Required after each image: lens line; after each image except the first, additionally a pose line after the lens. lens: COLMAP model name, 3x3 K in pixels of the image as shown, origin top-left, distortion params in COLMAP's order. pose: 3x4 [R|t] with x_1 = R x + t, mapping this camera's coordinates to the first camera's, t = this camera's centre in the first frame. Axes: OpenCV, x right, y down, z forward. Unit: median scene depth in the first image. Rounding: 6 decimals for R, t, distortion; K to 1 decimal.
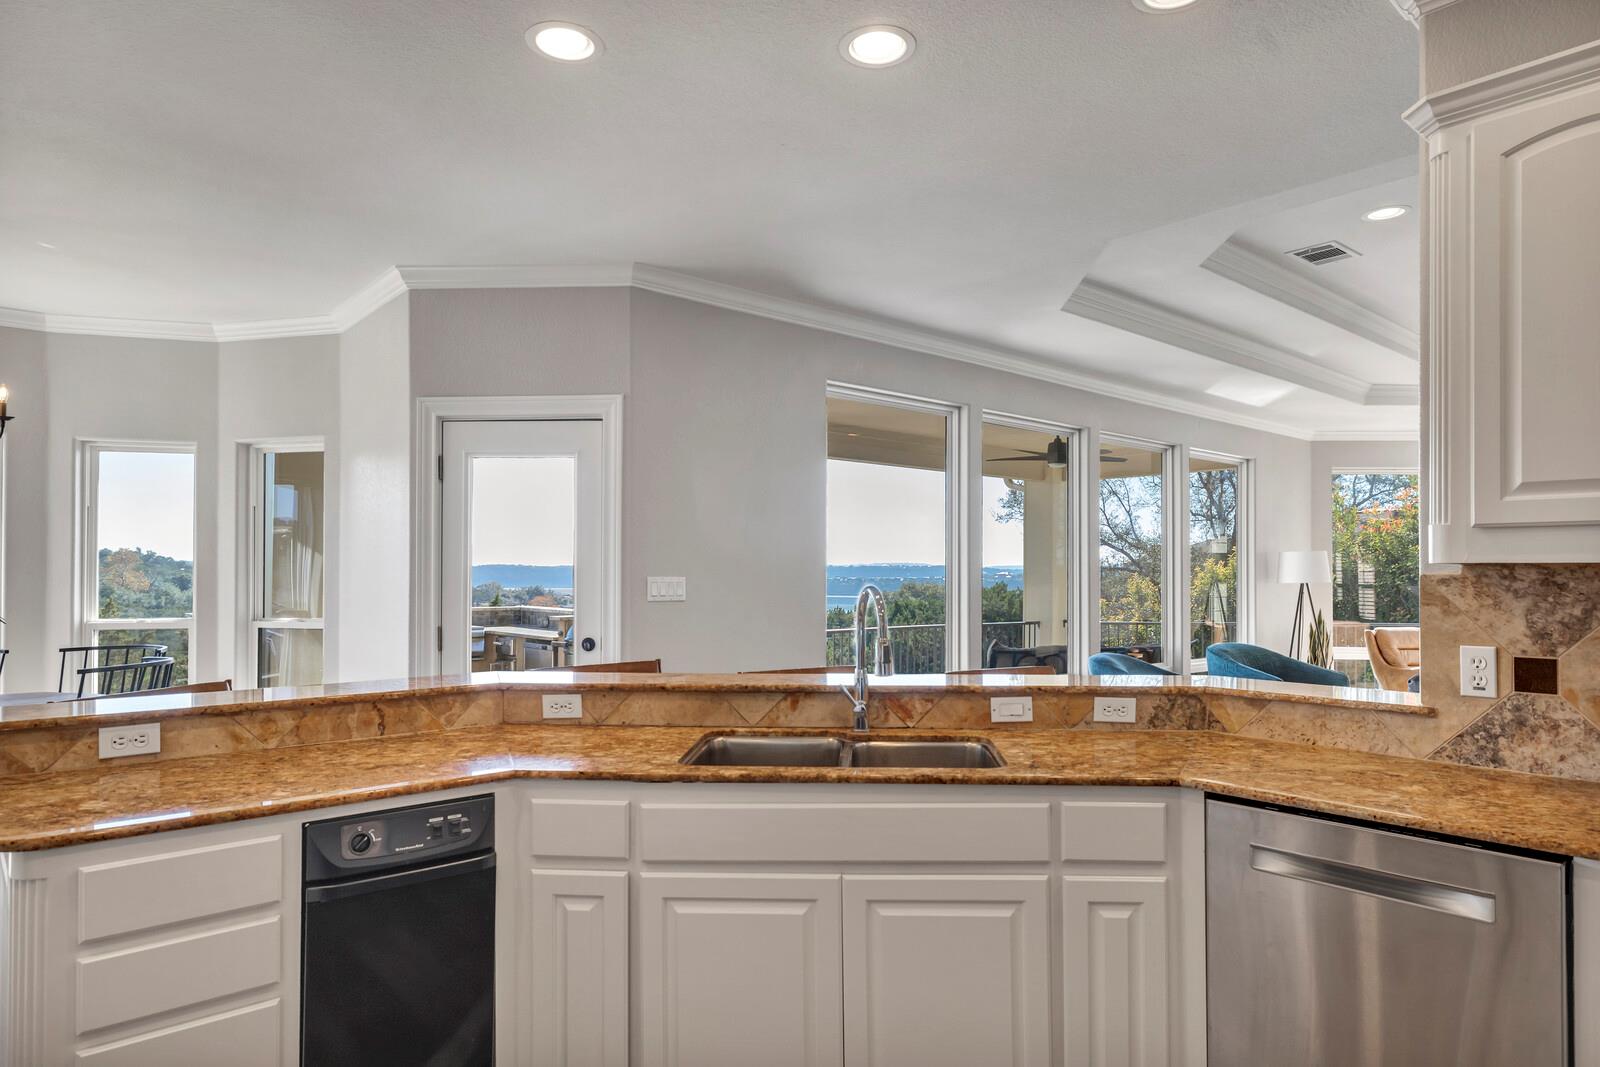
lens RADIAL K [[963.2, 0, 801.3], [0, 963.2, 547.6], [0, 0, 1]] dist [0.002381, -0.000157]
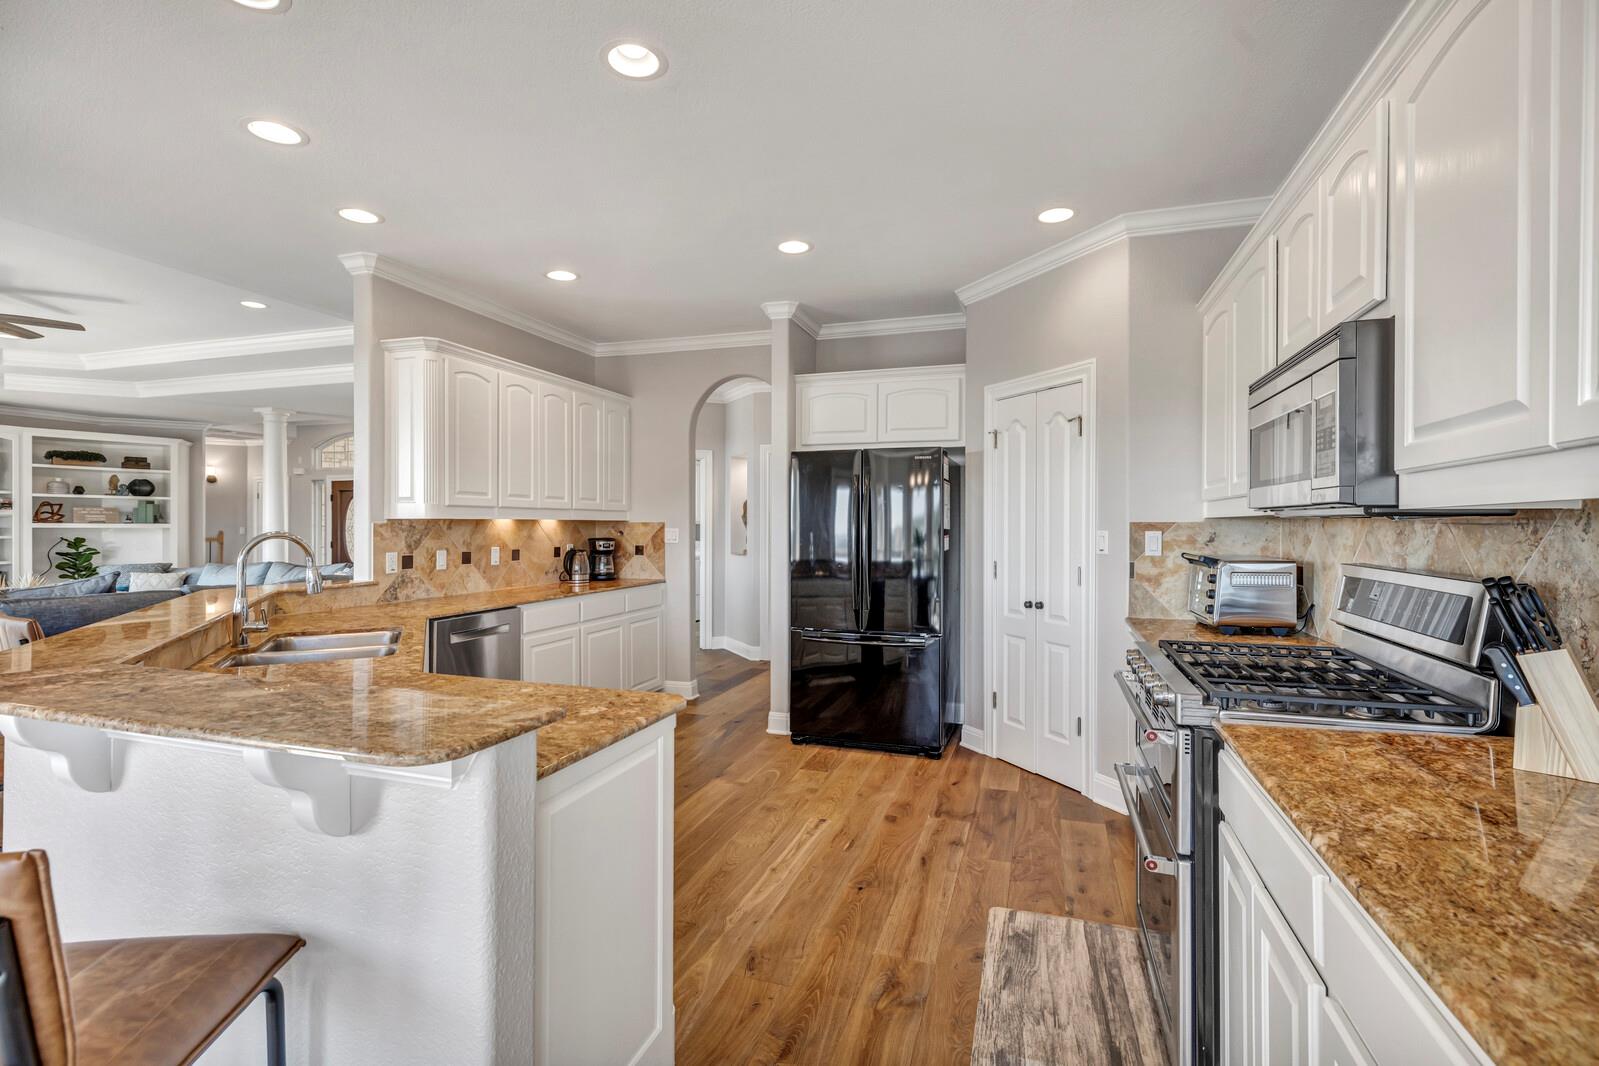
lens RADIAL K [[725.1, 0, 803.3], [0, 725.1, 527.4], [0, 0, 1]] dist [0.002372, 0.000826]
pose [[-0.501714, -0.006993, 0.865005, -1.370387], [-0.024374, 0.999685, -0.006056, 0.024322], [-0.864690, -0.024122, -0.501726, 1.006469]]
